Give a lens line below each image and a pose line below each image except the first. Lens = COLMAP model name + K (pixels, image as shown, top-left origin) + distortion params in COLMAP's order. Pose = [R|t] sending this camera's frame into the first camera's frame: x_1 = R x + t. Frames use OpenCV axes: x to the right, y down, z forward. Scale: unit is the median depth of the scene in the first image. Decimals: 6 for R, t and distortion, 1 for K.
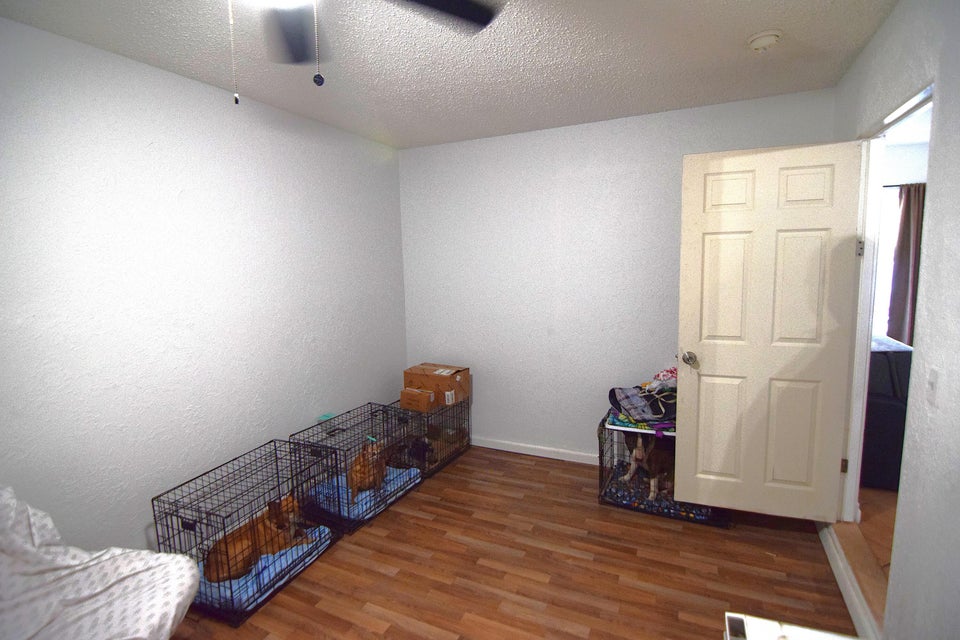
lens RADIAL K [[464.9, 0, 478.4], [0, 464.9, 320.4], [0, 0, 1]] dist [-0.005037, -0.009276]
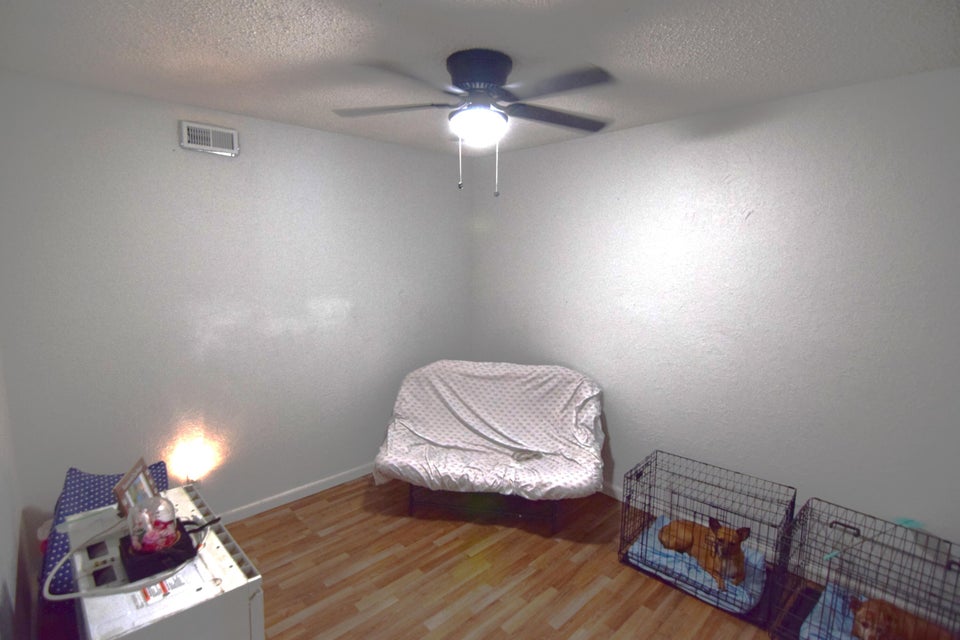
lens RADIAL K [[464.9, 0, 479.1], [0, 464.9, 318.4], [0, 0, 1]] dist [-0.005037, -0.009276]
pose [[-0.360981, 0.155396, -0.919535, 0.640387], [-0.112357, 0.971590, 0.208301, -0.202889], [0.925780, 0.178509, -0.333265, 0.851951]]
